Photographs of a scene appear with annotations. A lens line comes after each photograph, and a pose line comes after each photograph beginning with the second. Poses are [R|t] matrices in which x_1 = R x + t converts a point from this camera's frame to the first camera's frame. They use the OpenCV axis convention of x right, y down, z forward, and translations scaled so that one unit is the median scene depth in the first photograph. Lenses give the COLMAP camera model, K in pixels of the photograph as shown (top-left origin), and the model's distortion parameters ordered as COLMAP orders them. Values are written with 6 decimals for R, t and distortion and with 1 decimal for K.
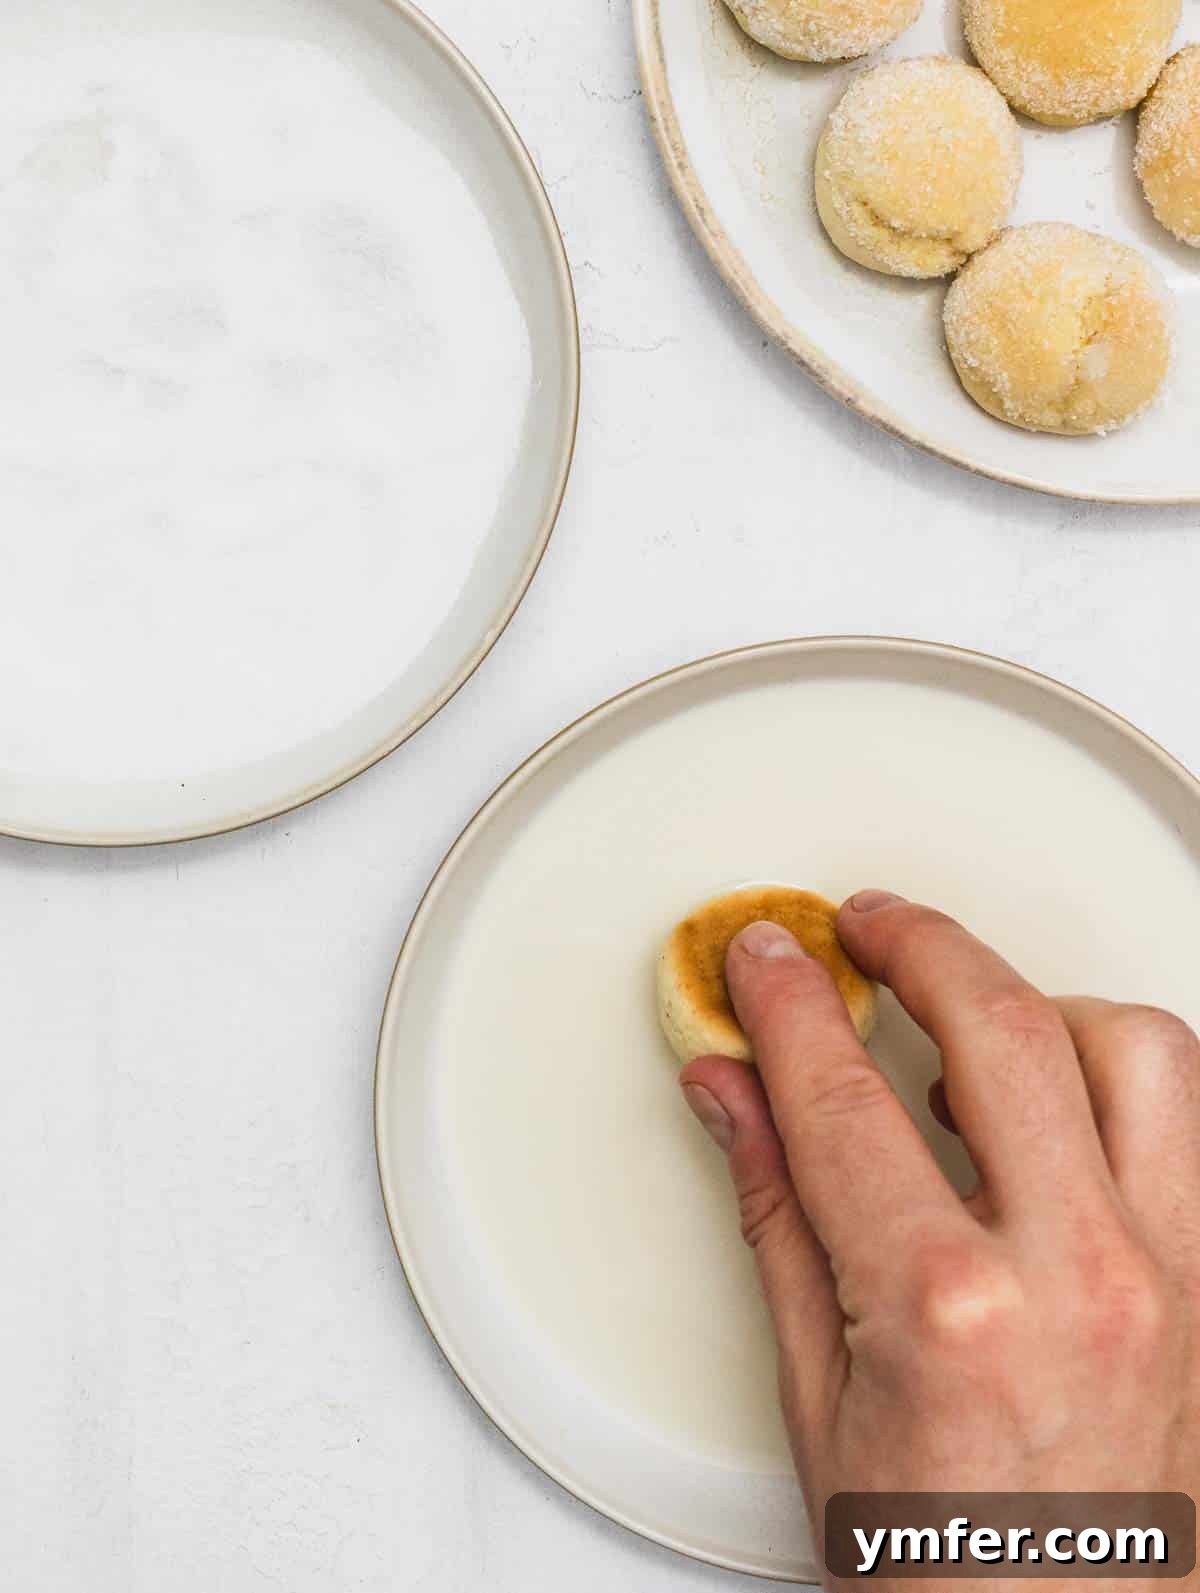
lens RADIAL K [[649.3, 0, 599.7], [0, 649.3, 797.2], [0, 0, 1]] dist [-0.001280, -0.000092]
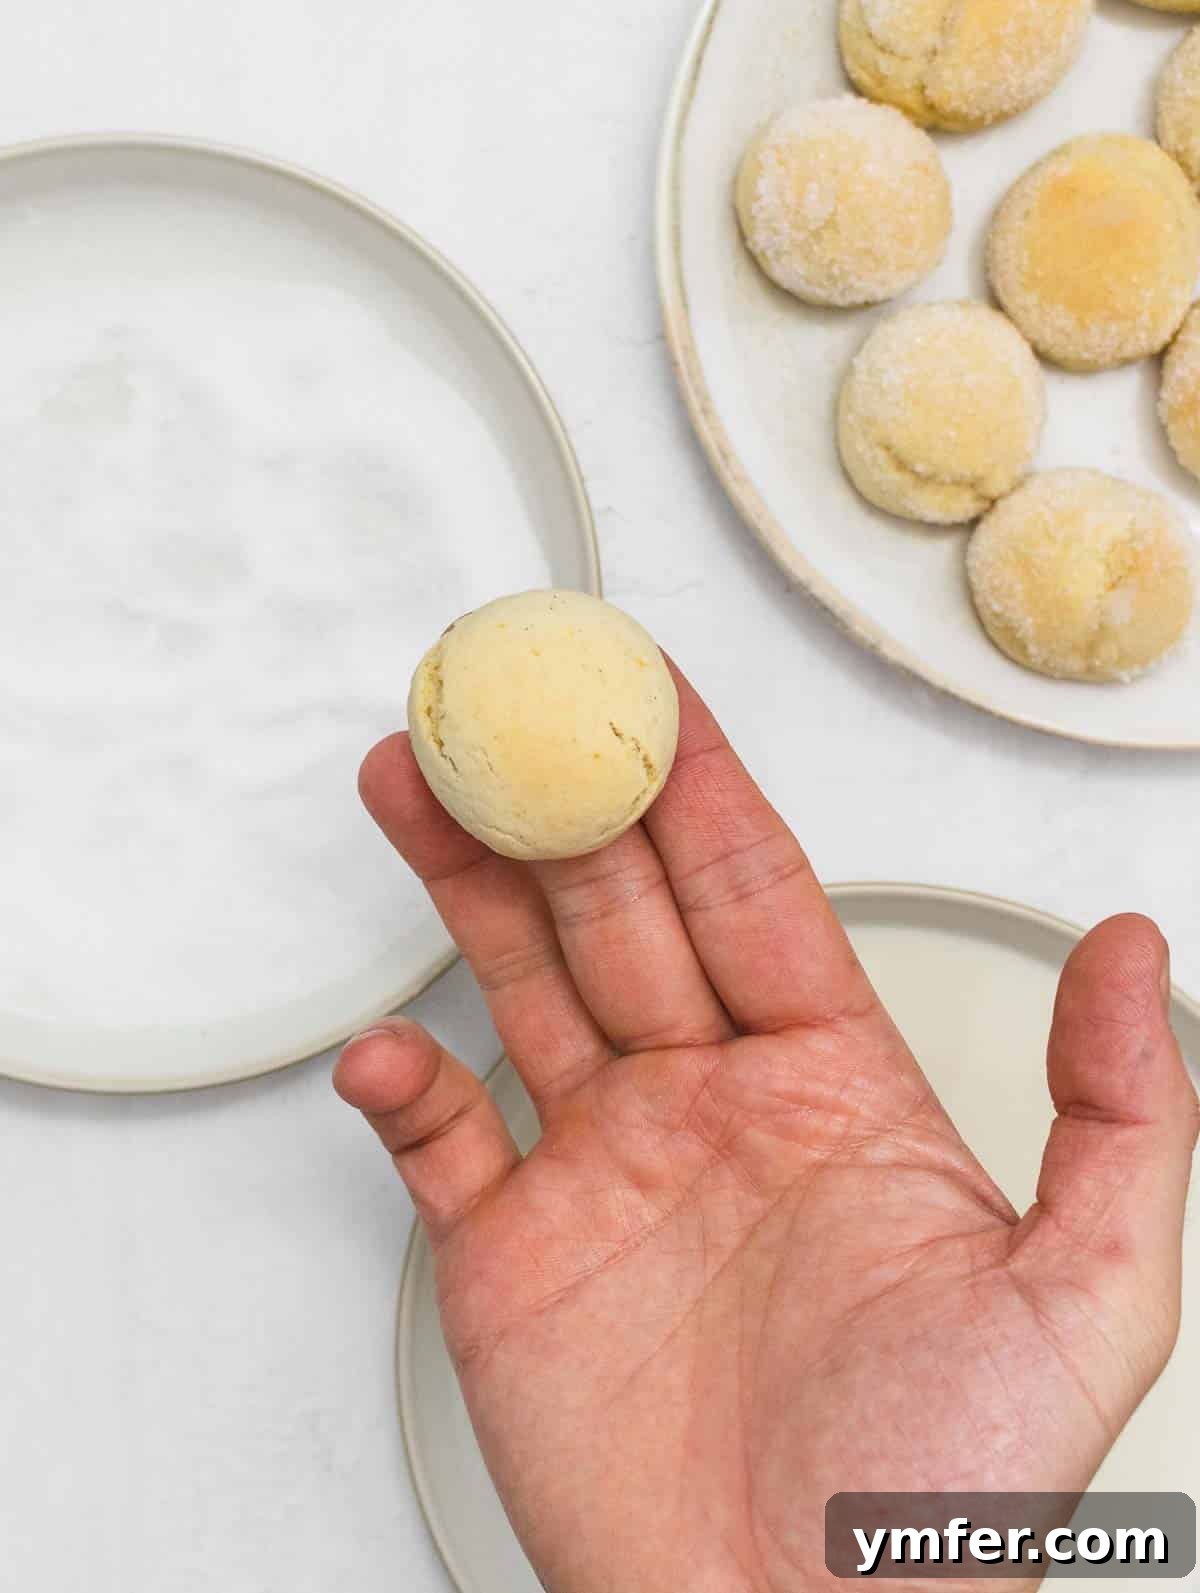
lens RADIAL K [[649.3, 0, 601.6], [0, 649.3, 797.5], [0, 0, 1]] dist [-0.001280, -0.000092]
pose [[0.999995, -0.000810, 0.003062, -0.034958], [0.000810, 1.000000, 0.000093, -0.379953], [-0.003062, -0.000090, 0.999995, 0.004625]]
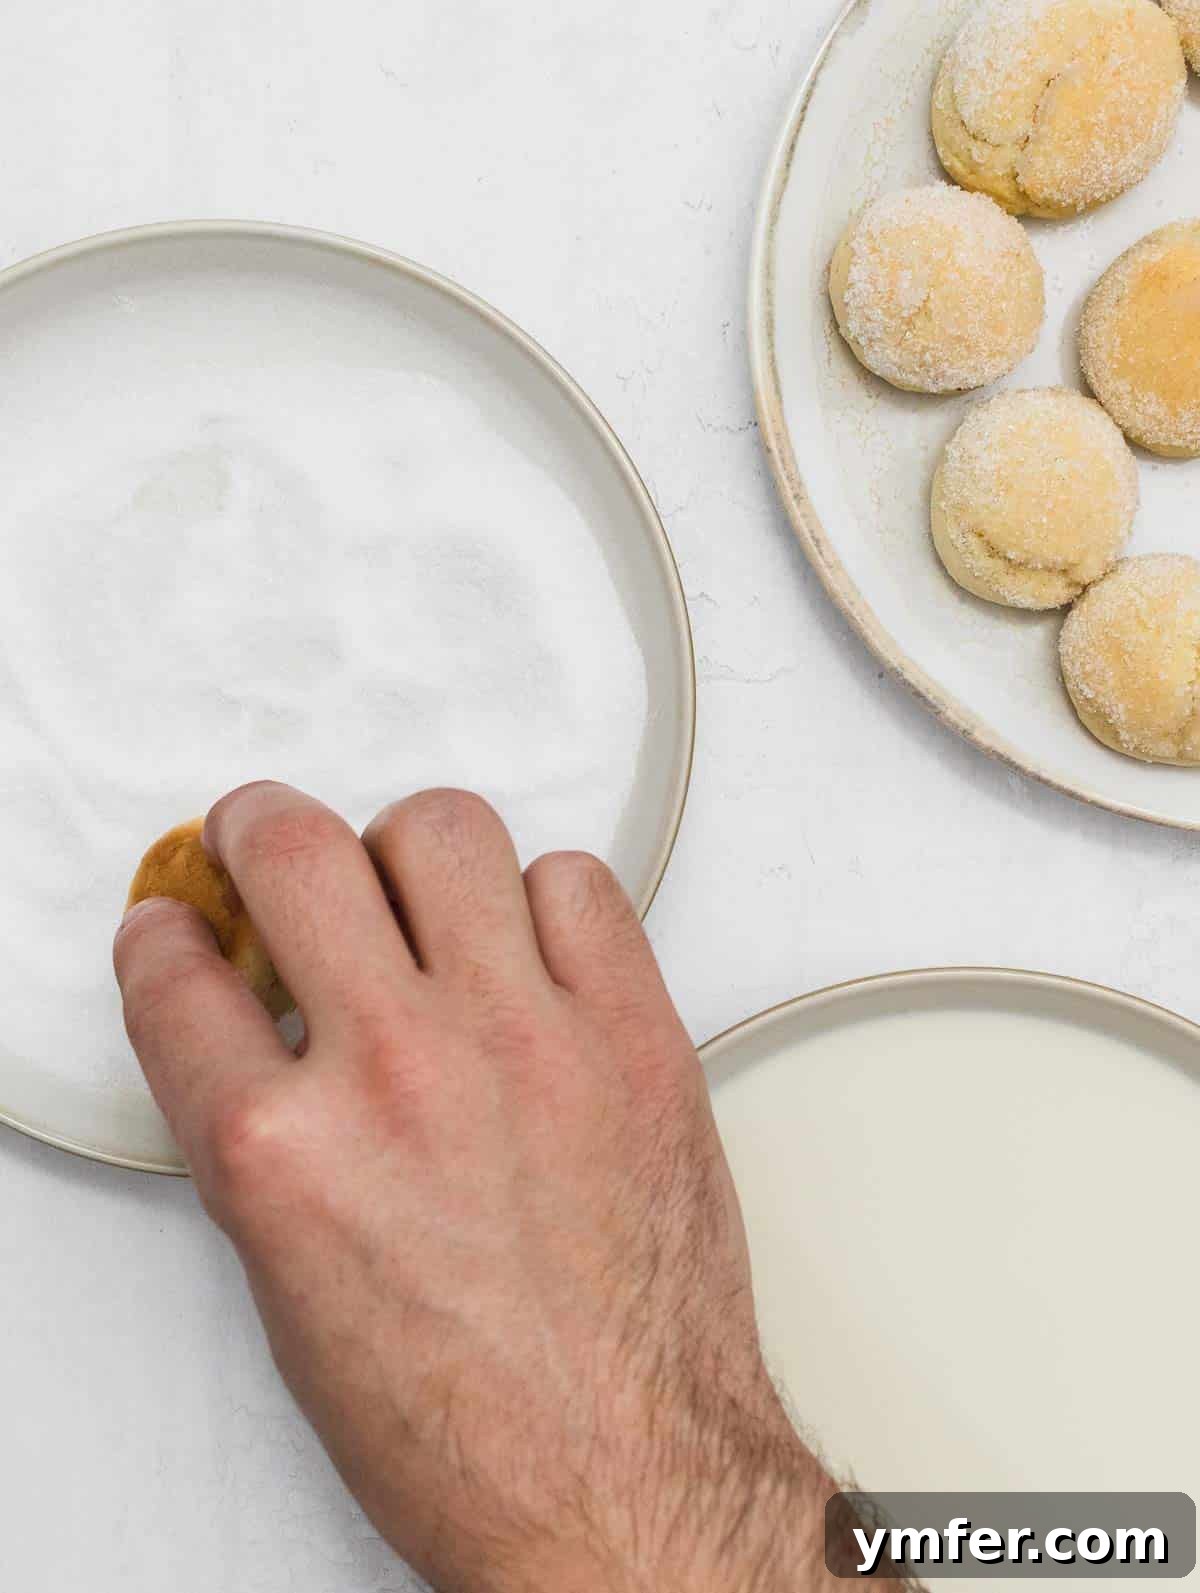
lens RADIAL K [[649.3, 0, 599.7], [0, 649.3, 794.6], [0, 0, 1]] dist [-0.001280, -0.000092]
pose [[0.999999, -0.000433, 0.001634, -0.180136], [0.000434, 1.000000, -0.000848, -0.514476], [-0.001633, 0.000849, 0.999998, 0.001108]]
